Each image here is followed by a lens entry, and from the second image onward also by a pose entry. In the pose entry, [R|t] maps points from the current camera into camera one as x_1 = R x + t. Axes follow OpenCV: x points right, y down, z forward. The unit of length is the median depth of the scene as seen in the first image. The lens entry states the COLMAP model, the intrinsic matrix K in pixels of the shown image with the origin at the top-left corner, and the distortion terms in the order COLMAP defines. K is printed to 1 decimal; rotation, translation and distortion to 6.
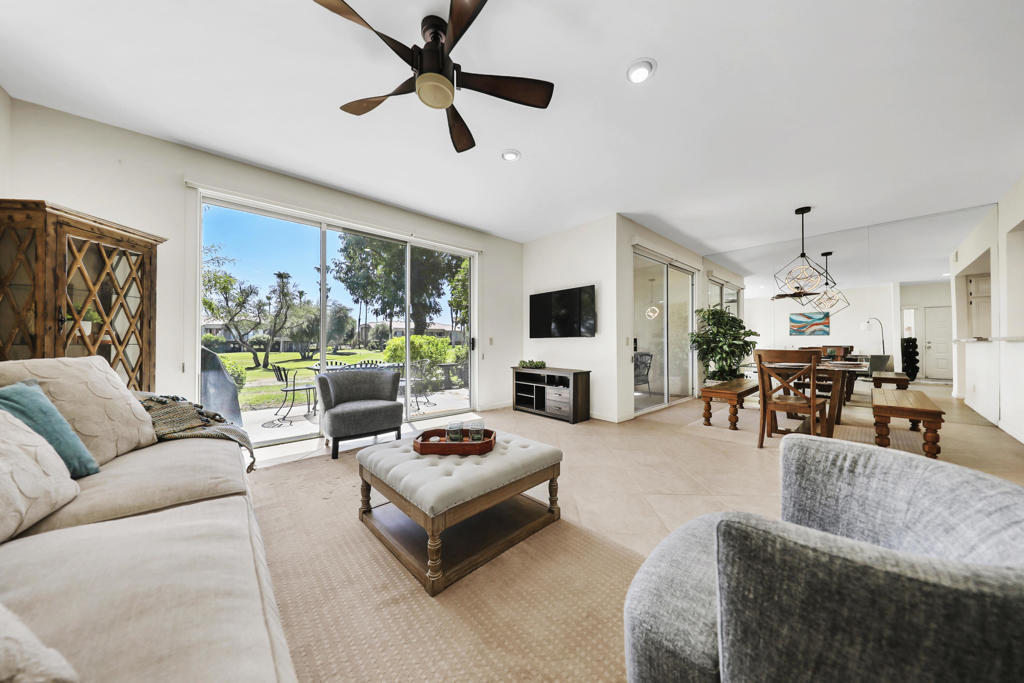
lens RADIAL K [[326.2, 0, 509.2], [0, 326.2, 339.3], [0, 0, 1]] dist [0.011033, 0.000016]
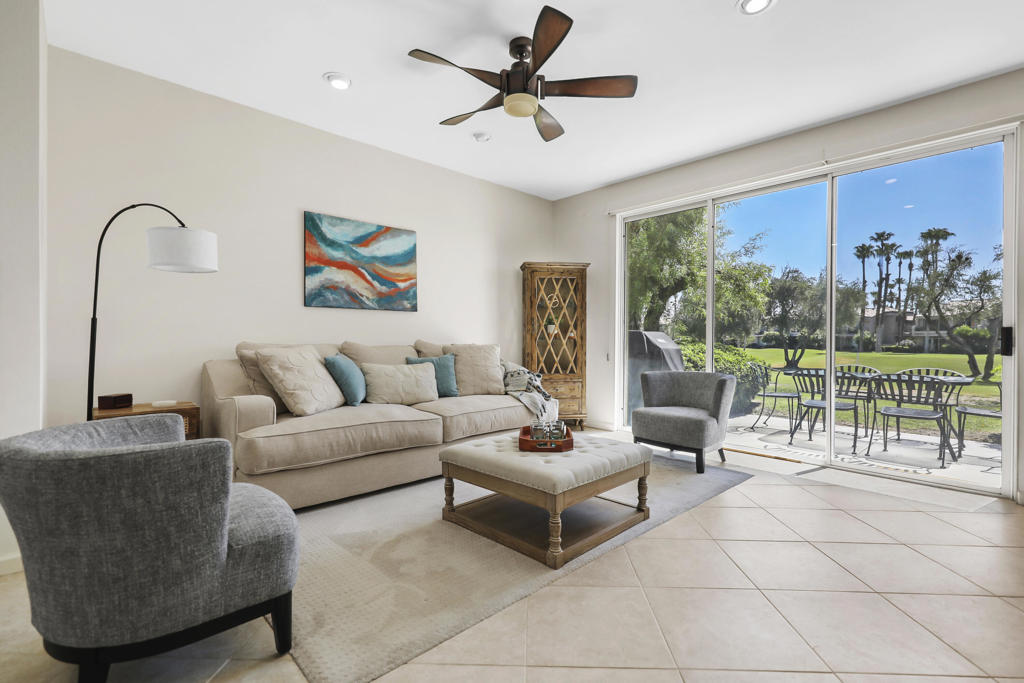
lens RADIAL K [[472.1, 0, 521.7], [0, 472.1, 339.3], [0, 0, 1]] dist [0.000117, -0.000276]
pose [[0.042872, 0.001012, -0.999080, 0.920231], [0.009730, 0.999952, 0.001430, 0.008159], [0.999033, -0.009782, 0.042860, 0.655919]]
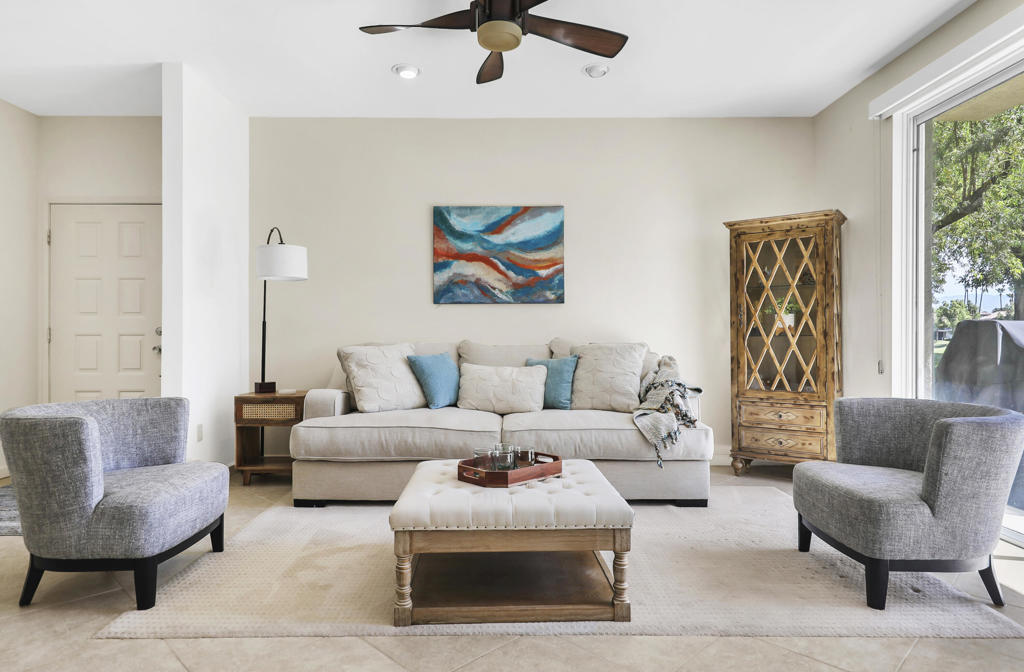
lens RADIAL K [[562.1, 0, 512.0], [0, 562.1, 336.0], [0, 0, 1]] dist [0.014895, 0.001383]
pose [[-0.671256, 0.000973, -0.741225, 0.538188], [0.008445, 0.999944, -0.006336, 0.014321], [0.741178, -0.010513, -0.671227, 1.379557]]
